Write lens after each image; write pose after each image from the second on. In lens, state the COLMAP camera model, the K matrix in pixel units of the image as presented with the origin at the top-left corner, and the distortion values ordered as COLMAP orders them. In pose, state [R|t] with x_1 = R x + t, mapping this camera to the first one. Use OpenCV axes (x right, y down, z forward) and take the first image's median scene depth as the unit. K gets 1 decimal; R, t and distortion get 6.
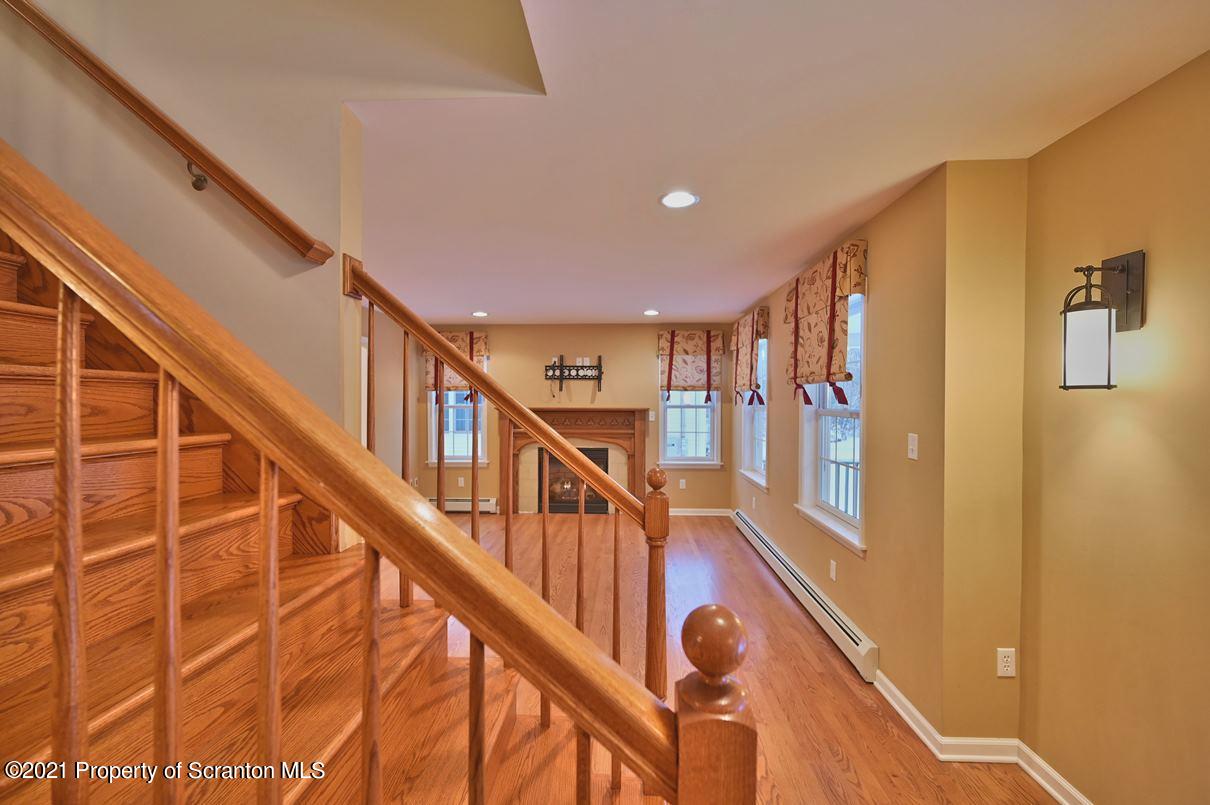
lens RADIAL K [[477.0, 0, 612.6], [0, 477.0, 404.0], [0, 0, 1]] dist [-0.001280, 0.000323]
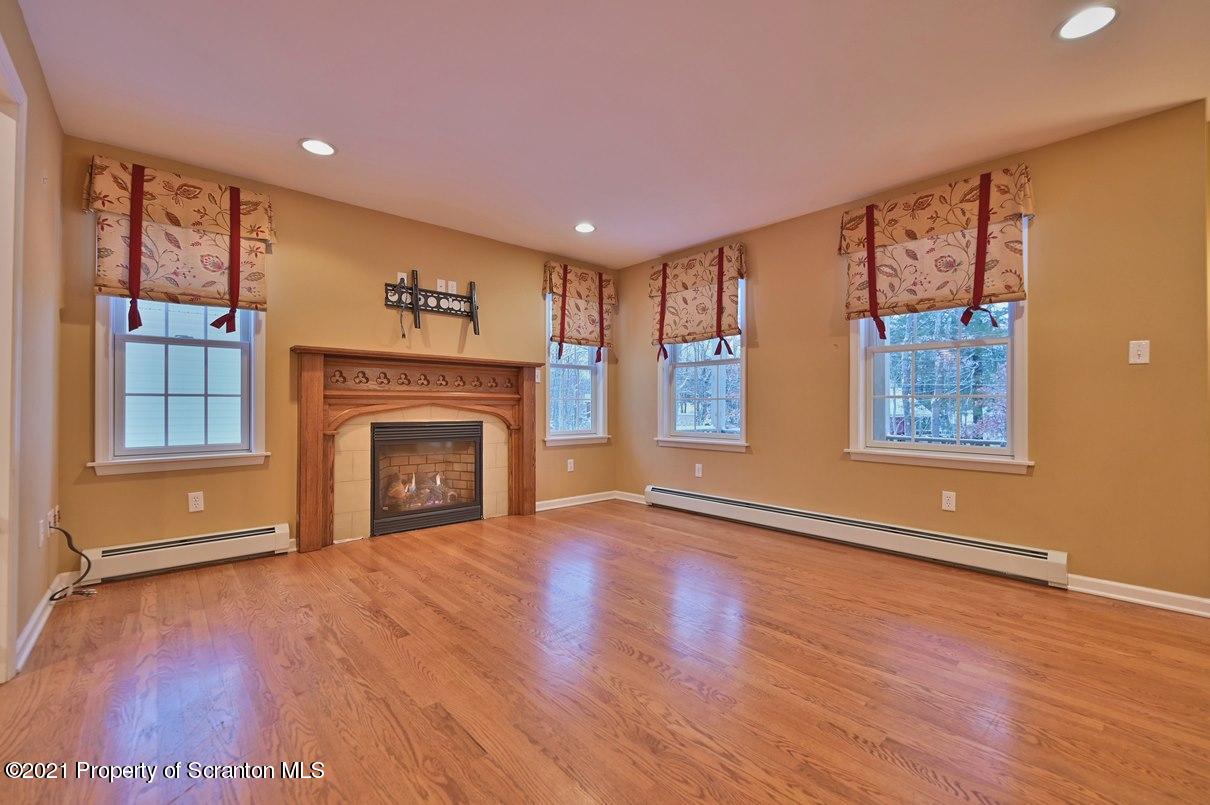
lens RADIAL K [[504.1, 0, 608.3], [0, 504.1, 402.1], [0, 0, 1]] dist [-0.002301, -0.000138]
pose [[0.716614, 0.006220, 0.697443, -0.385816], [0.005398, 0.999881, -0.014464, 0.078434], [-0.697450, 0.014130, 0.716495, 0.375493]]
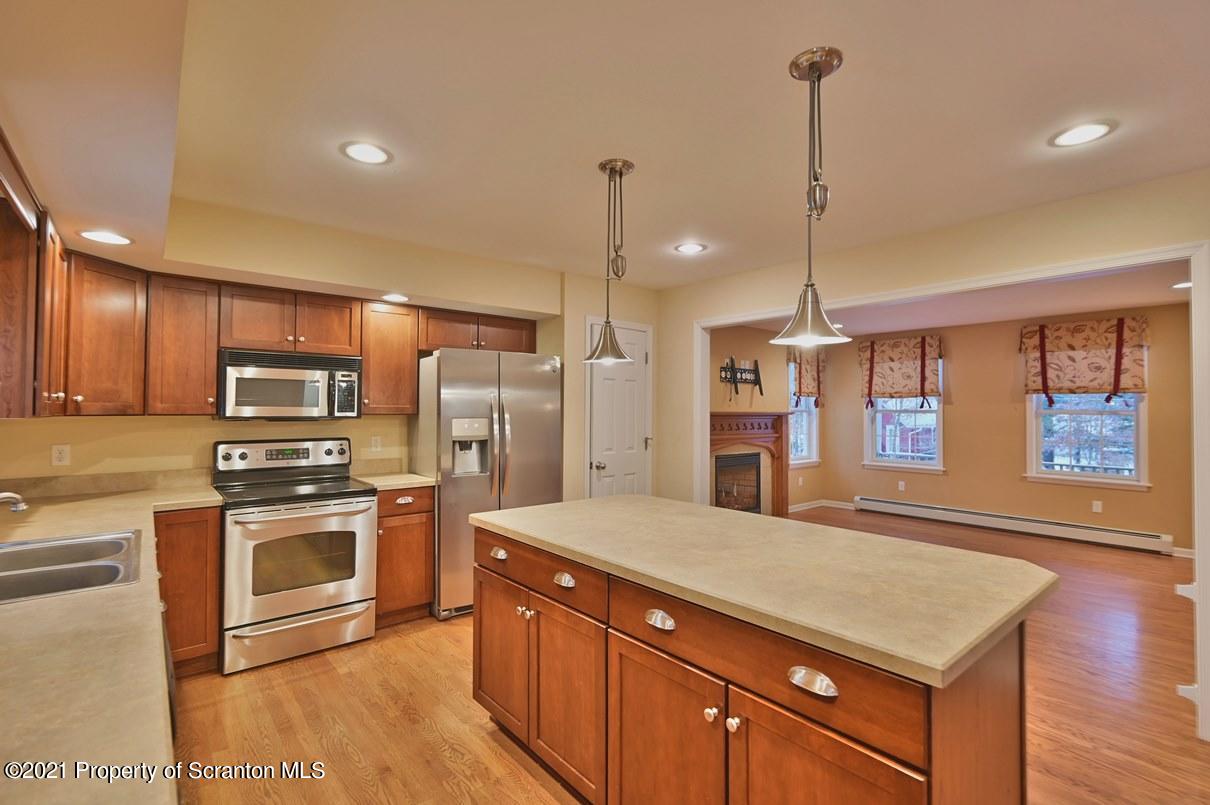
lens RADIAL K [[547.6, 0, 608.2], [0, 547.6, 400.4], [0, 0, 1]] dist [0.000293, -0.000251]
pose [[0.737600, 0.014319, 0.675086, -1.048361], [0.002303, 0.999716, -0.023721, 0.010151], [-0.675234, 0.019051, 0.737358, 0.372065]]
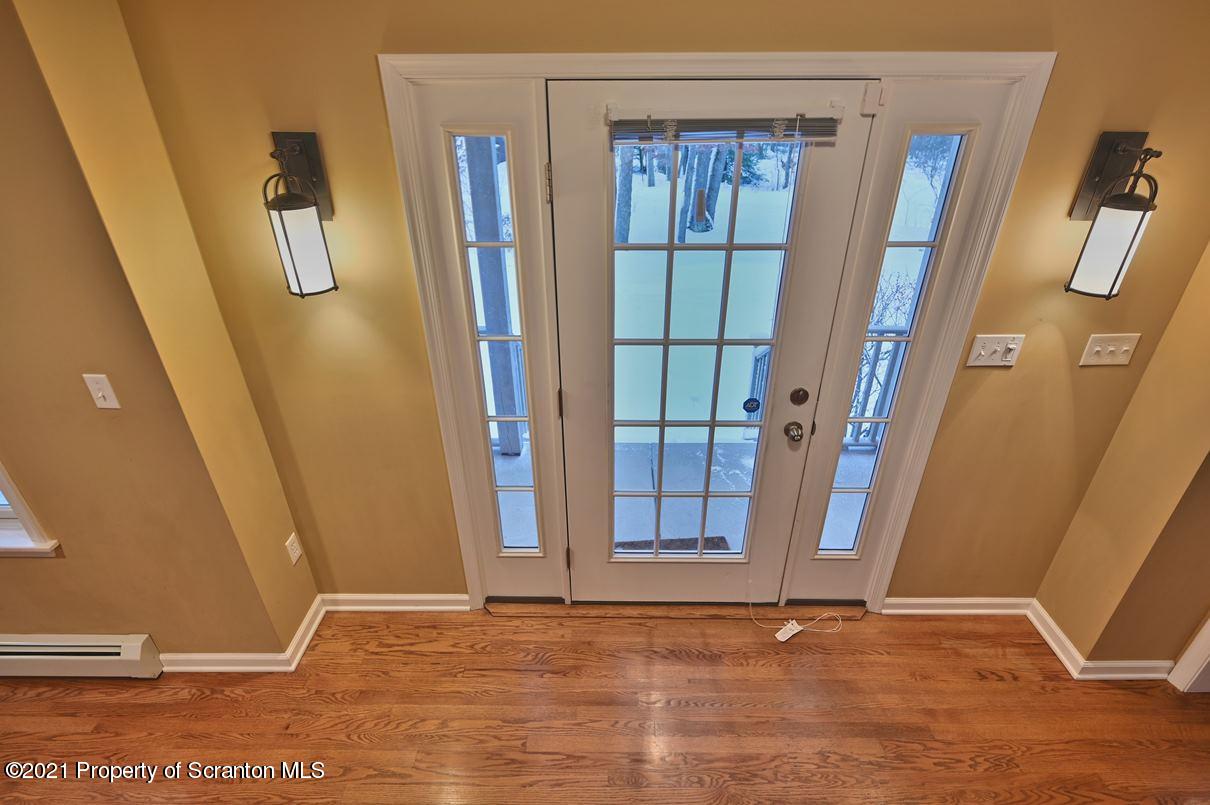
lens RADIAL K [[591.4, 0, 607.4], [0, 591.4, 400.8], [0, 0, 1]] dist [-0.002358, 0.002552]
pose [[-0.021968, -0.492145, 0.870236, -0.036317], [0.016865, 0.870140, 0.492516, -0.105862], [-0.999616, 0.025496, -0.010816, 0.114720]]
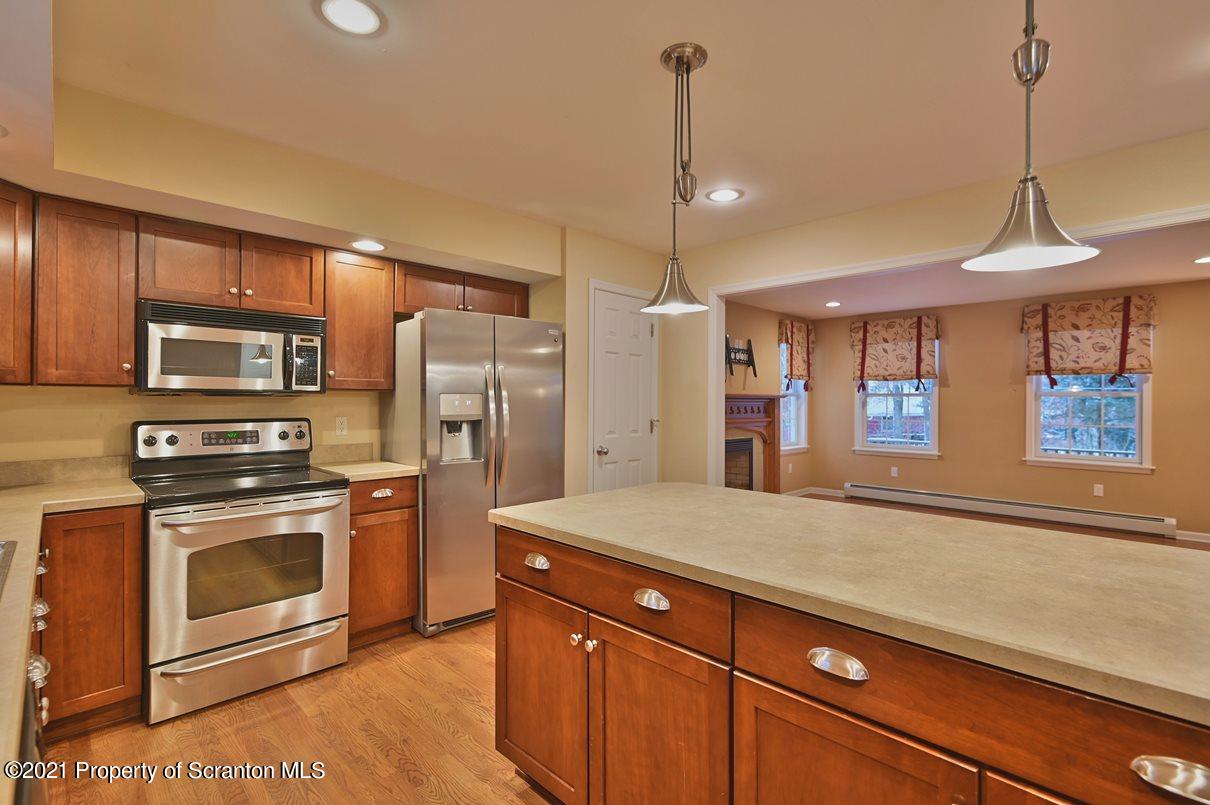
lens RADIAL K [[551.4, 0, 605.3], [0, 551.4, 399.5], [0, 0, 1]] dist [0.003561, -0.002014]
pose [[0.679629, 0.003310, 0.733549, -1.033733], [0.002884, 0.999970, -0.007184, 0.024455], [-0.733551, 0.006998, 0.679599, 0.480909]]
